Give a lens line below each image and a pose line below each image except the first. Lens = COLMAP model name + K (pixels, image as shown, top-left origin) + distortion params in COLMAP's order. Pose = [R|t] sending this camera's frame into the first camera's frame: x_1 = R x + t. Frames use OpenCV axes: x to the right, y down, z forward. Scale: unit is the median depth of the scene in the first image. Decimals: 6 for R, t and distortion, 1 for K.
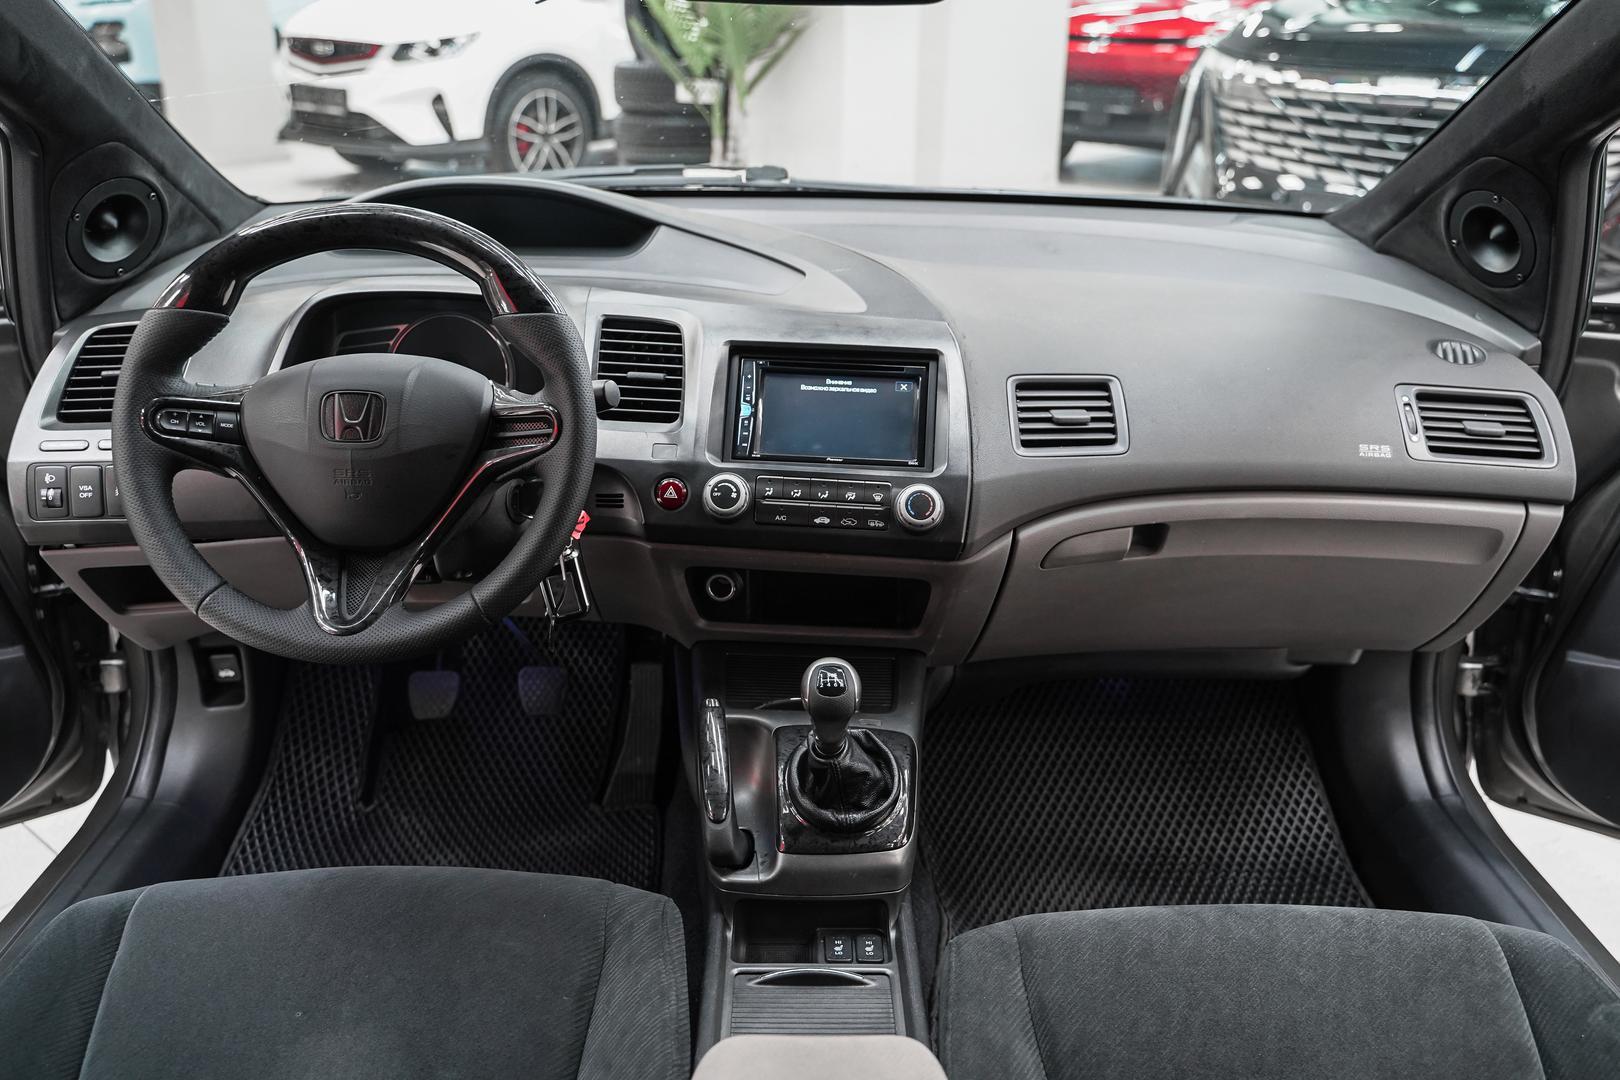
lens RADIAL K [[1313.9, 0, 808.2], [0, 1313.9, 537.3], [0, 0, 1]] dist [-0.015435, 0.015008]
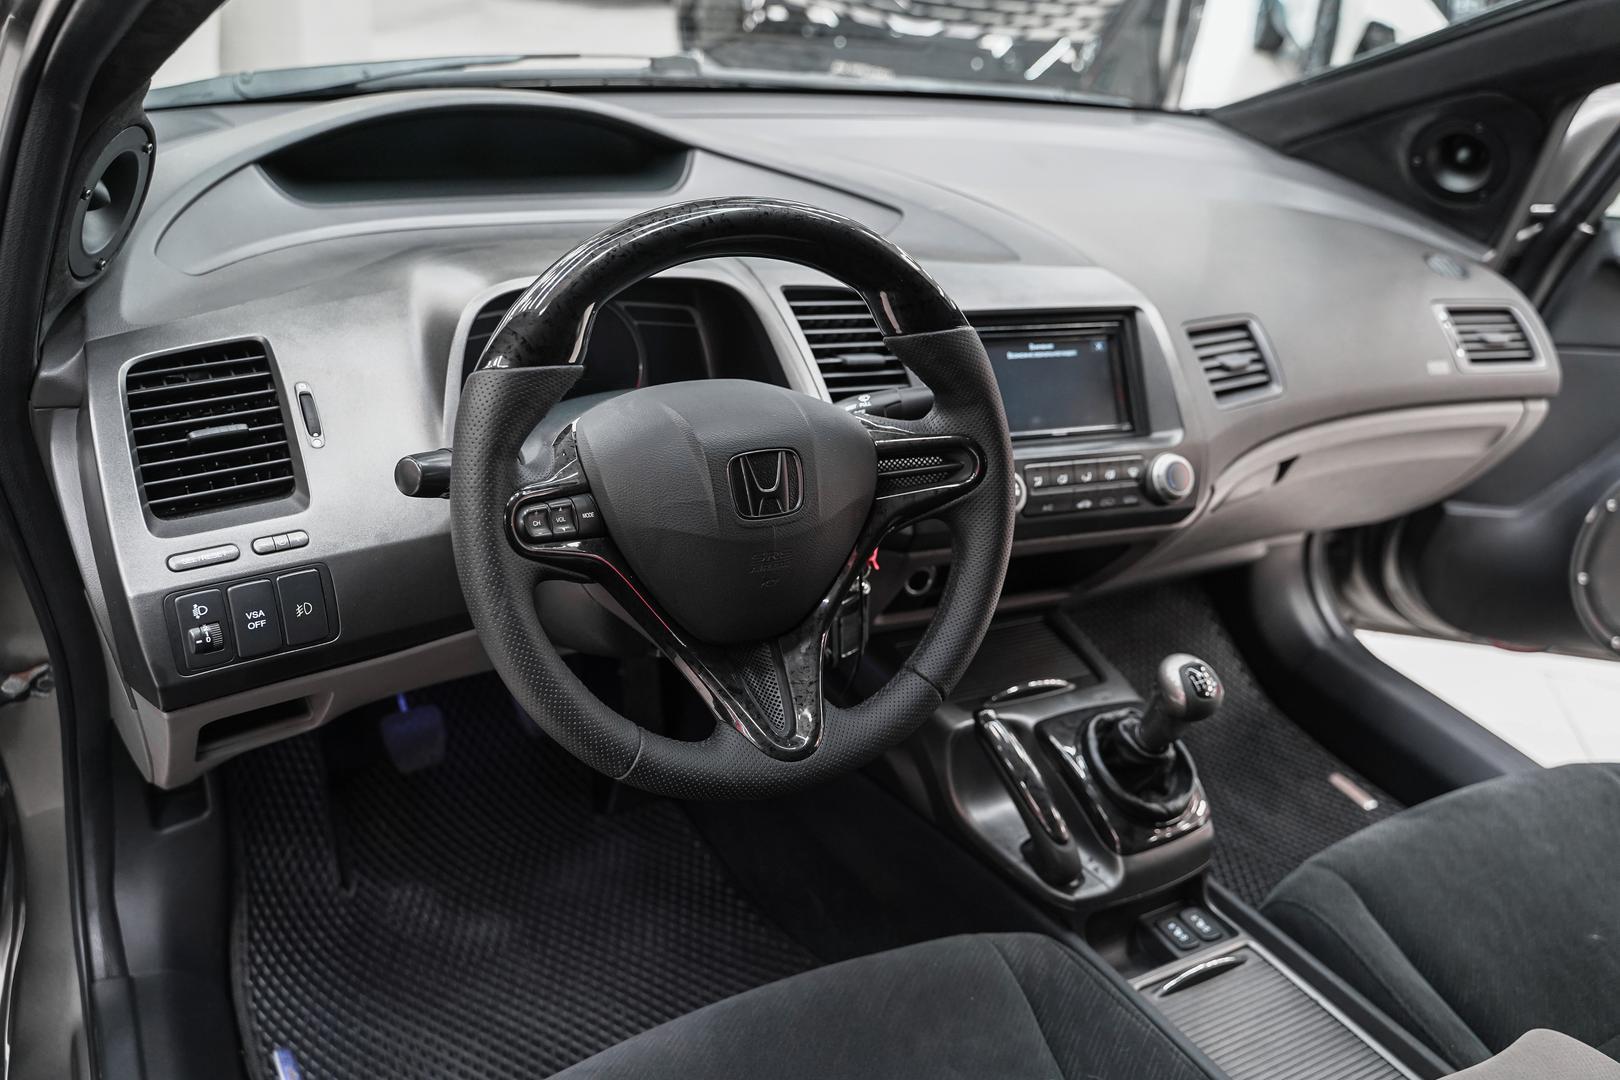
lens RADIAL K [[1313.9, 0, 802.5], [0, 1313.9, 539.6], [0, 0, 1]] dist [-0.015435, 0.015008]
pose [[0.880564, -0.154907, 0.447896, -0.563656], [0.088495, 0.982195, 0.165715, -0.153842], [-0.465592, -0.106286, 0.878594, 0.254457]]
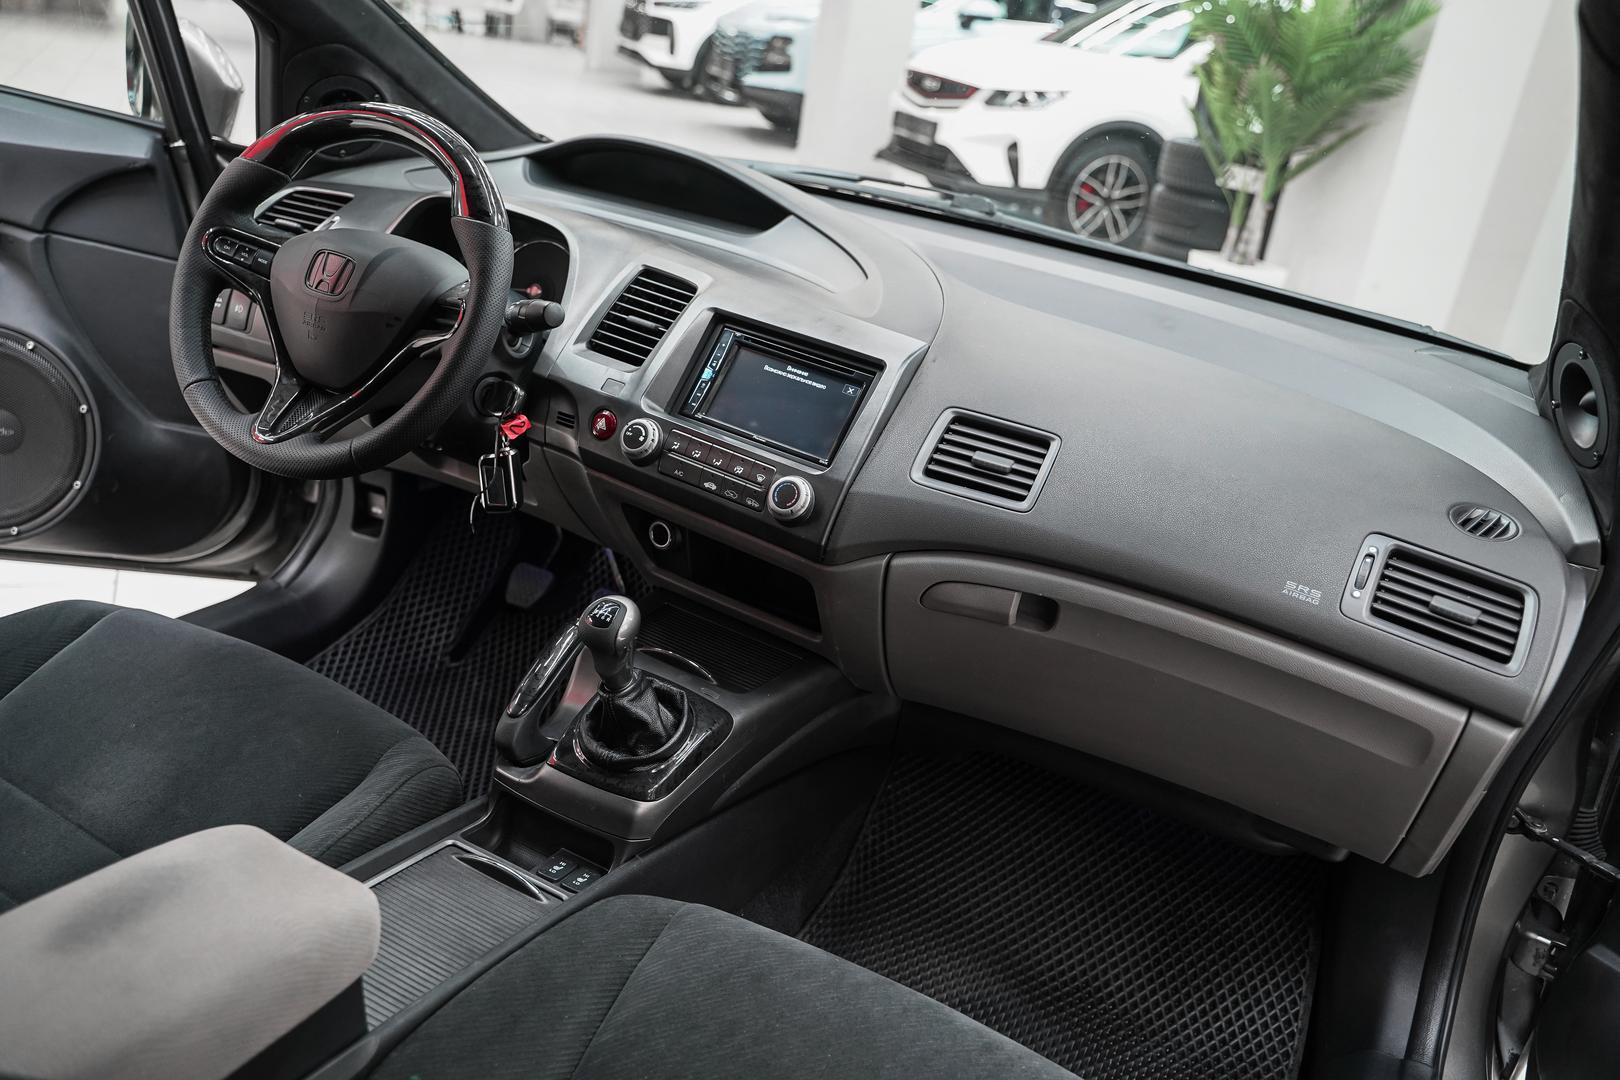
lens RADIAL K [[1313.9, 0, 805.3], [0, 1313.9, 541.5], [0, 0, 1]] dist [-0.015435, 0.015008]
pose [[0.871894, 0.289847, -0.394703, 0.474400], [-0.308506, 0.951072, 0.016928, -0.011085], [0.380297, 0.107009, 0.918653, 0.077728]]
